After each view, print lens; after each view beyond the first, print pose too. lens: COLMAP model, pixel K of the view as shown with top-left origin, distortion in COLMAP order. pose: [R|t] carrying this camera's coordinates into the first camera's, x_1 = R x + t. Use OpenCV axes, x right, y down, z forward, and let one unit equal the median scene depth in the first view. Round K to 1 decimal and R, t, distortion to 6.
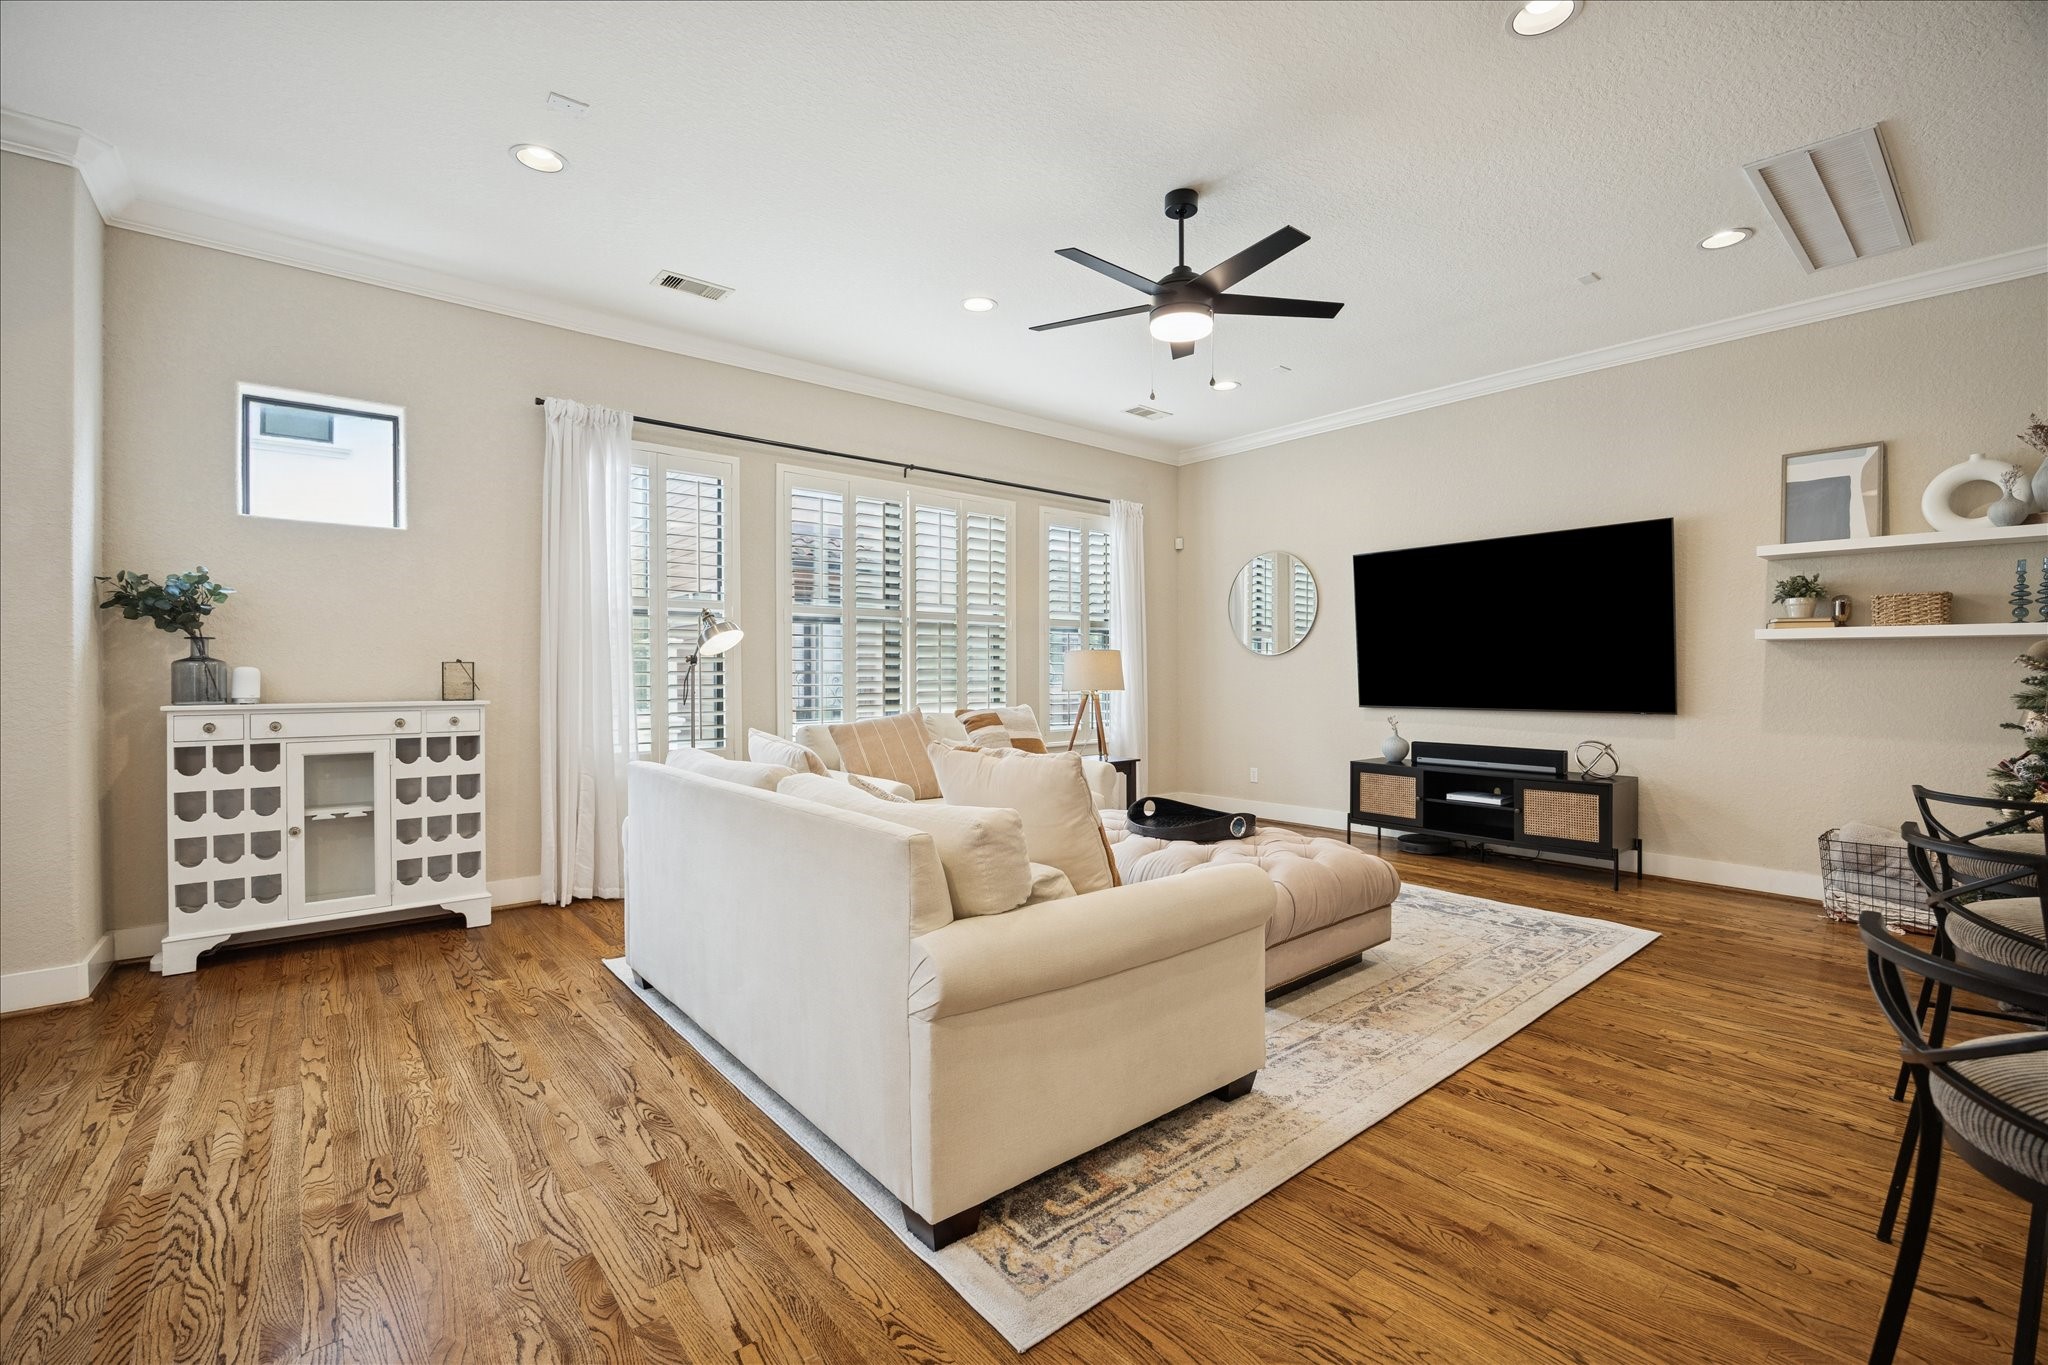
lens RADIAL K [[864.9, 0, 1012.8], [0, 864.9, 674.2], [0, 0, 1]] dist [-0.015411, -0.000076]
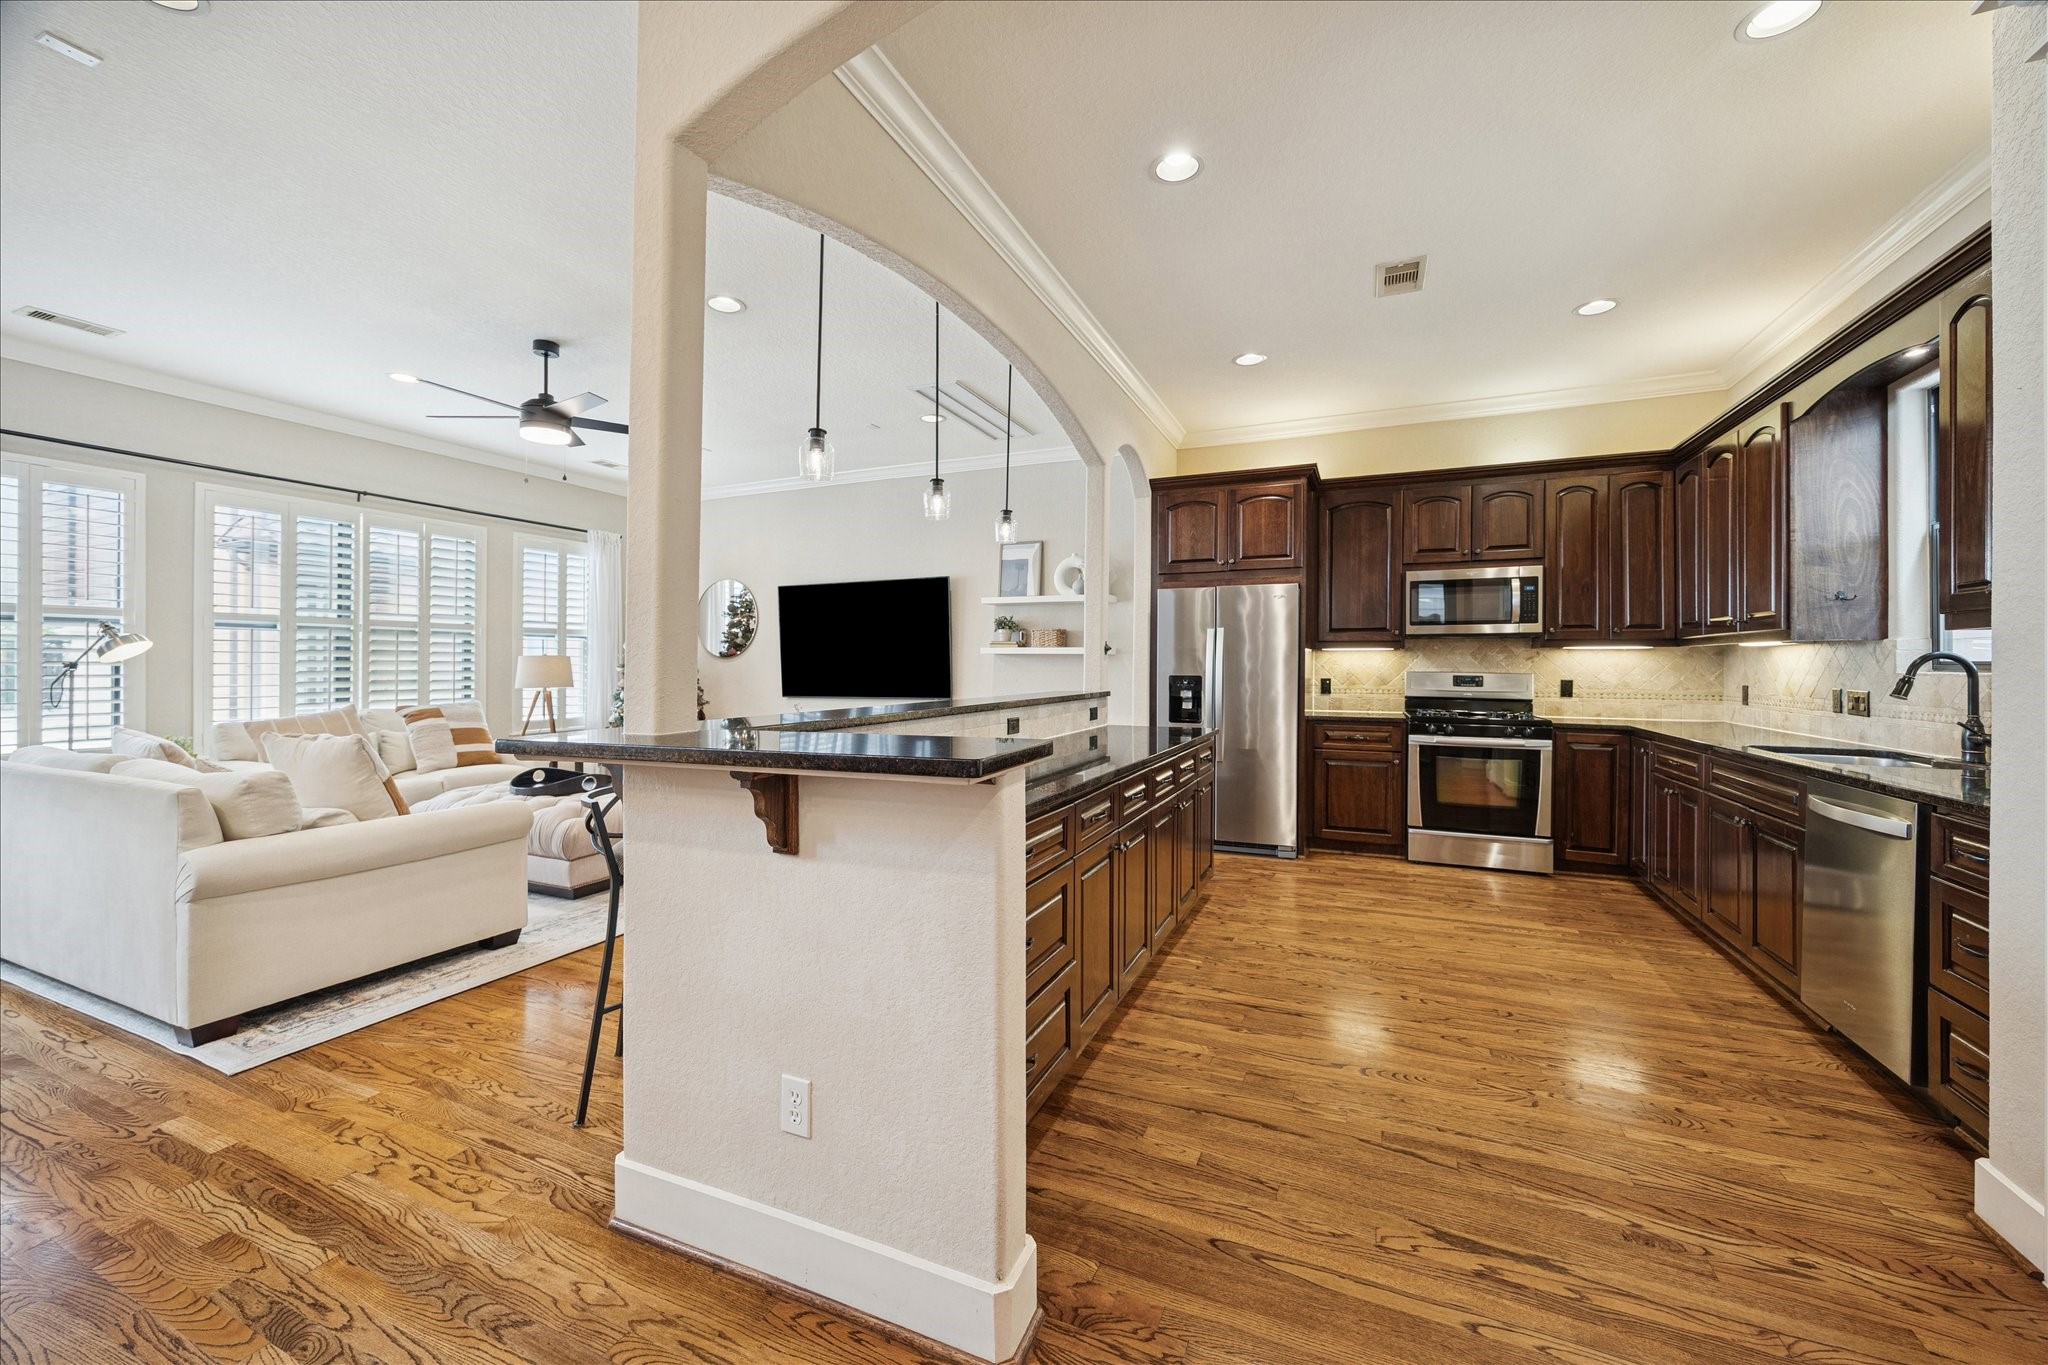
lens RADIAL K [[785.2, 0, 1013.5], [0, 785.2, 657.0], [0, 0, 1]] dist [-0.001065, 0.000311]
pose [[0.896379, 0.006222, 0.443246, 0.319095], [-0.001796, 0.999944, -0.010404, -0.023814], [-0.443286, 0.008530, 0.896340, -0.508488]]
